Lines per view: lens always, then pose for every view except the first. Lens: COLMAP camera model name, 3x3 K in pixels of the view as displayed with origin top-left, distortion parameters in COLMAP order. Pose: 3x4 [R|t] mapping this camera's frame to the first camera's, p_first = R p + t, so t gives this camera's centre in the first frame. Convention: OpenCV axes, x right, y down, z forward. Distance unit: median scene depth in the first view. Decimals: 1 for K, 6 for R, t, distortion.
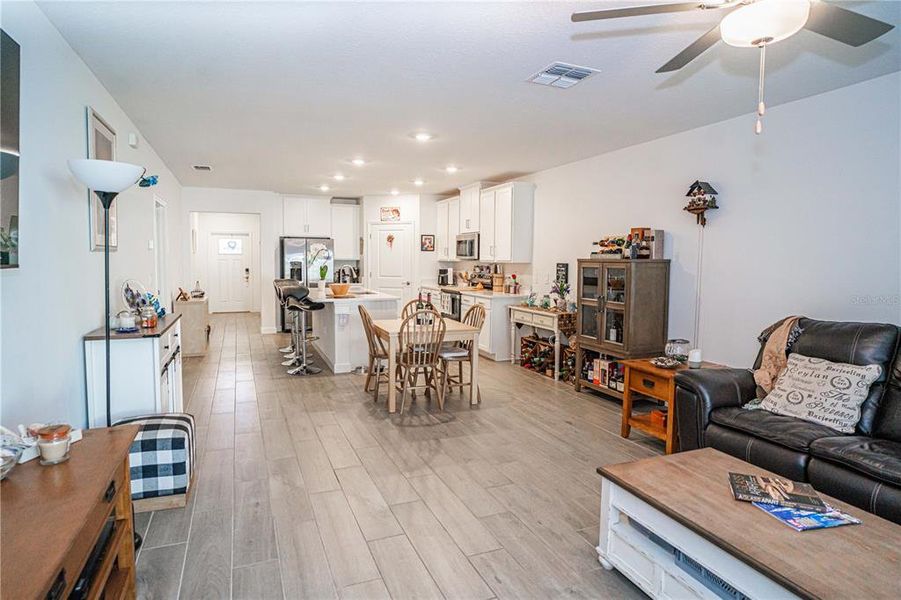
lens RADIAL K [[506.3, 0, 430.6], [0, 506.3, 297.6], [0, 0, 1]] dist [-0.031761, 0.001050]
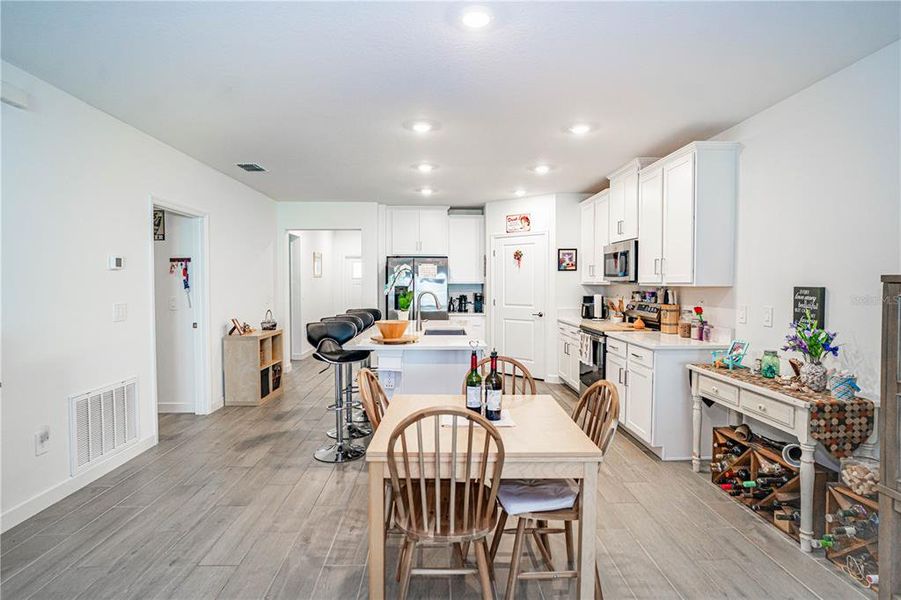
lens RADIAL K [[467.6, 0, 449.1], [0, 467.6, 296.0], [0, 0, 1]] dist [-0.014603, 0.002138]
pose [[0.944871, 0.002891, -0.327430, 0.064368], [-0.019465, 0.998689, -0.047354, -0.025112], [0.326864, 0.051116, 0.943688, 0.373963]]
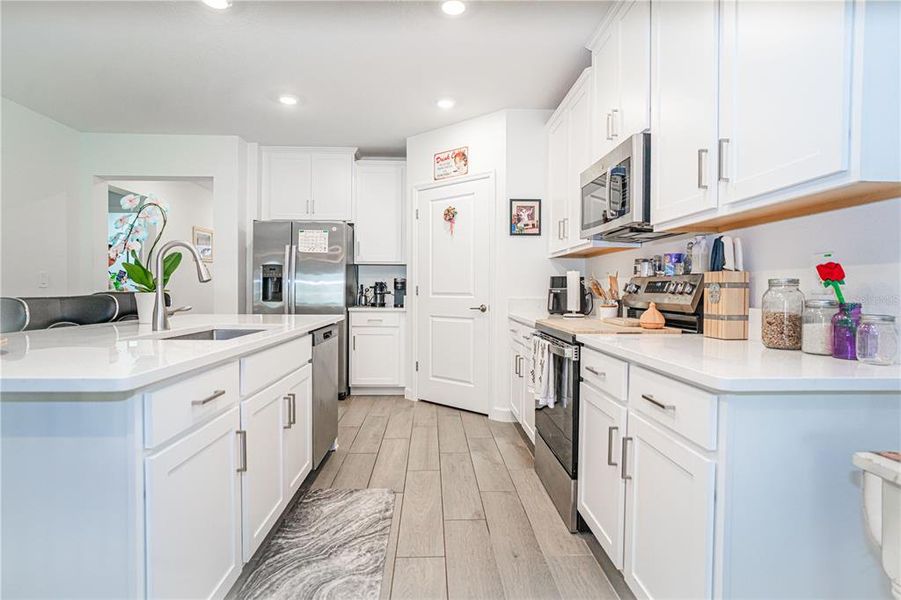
lens RADIAL K [[467.6, 0, 449.1], [0, 467.6, 296.0], [0, 0, 1]] dist [-0.014603, 0.002138]
pose [[0.948729, 0.003099, -0.316075, 0.071812], [-0.023925, 0.997787, -0.062030, -0.015738], [0.315183, 0.066412, 0.946704, 0.716508]]
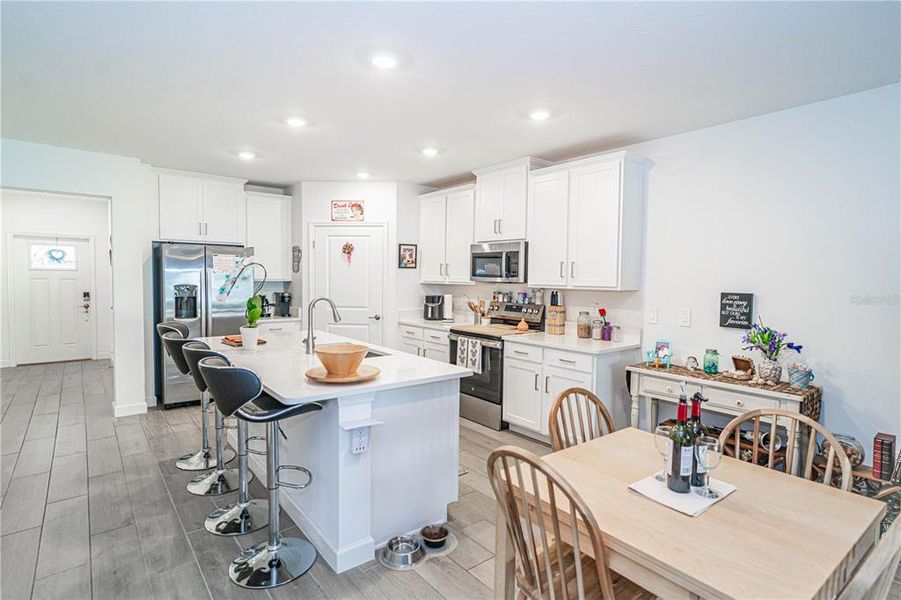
lens RADIAL K [[467.6, 0, 449.1], [0, 467.6, 296.0], [0, 0, 1]] dist [-0.014603, 0.002138]
pose [[0.952476, -0.009017, 0.304481, -0.168520], [0.018775, 0.999399, -0.029135, -0.044528], [-0.304036, 0.033467, 0.952073, 0.481183]]
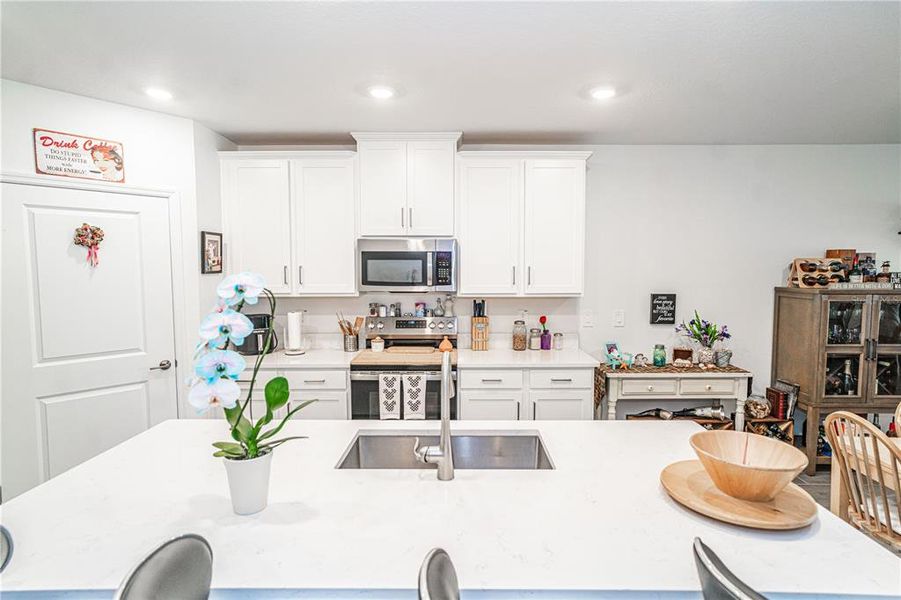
lens RADIAL K [[463.5, 0, 450.5], [0, 463.5, 300.0], [0, 0, 1]] dist [-0.052865, 0.041618]
pose [[0.351170, -0.074823, 0.933317, -0.326340], [0.077077, 0.995729, 0.050826, -0.090565], [-0.933134, 0.054089, 0.355437, 0.843076]]
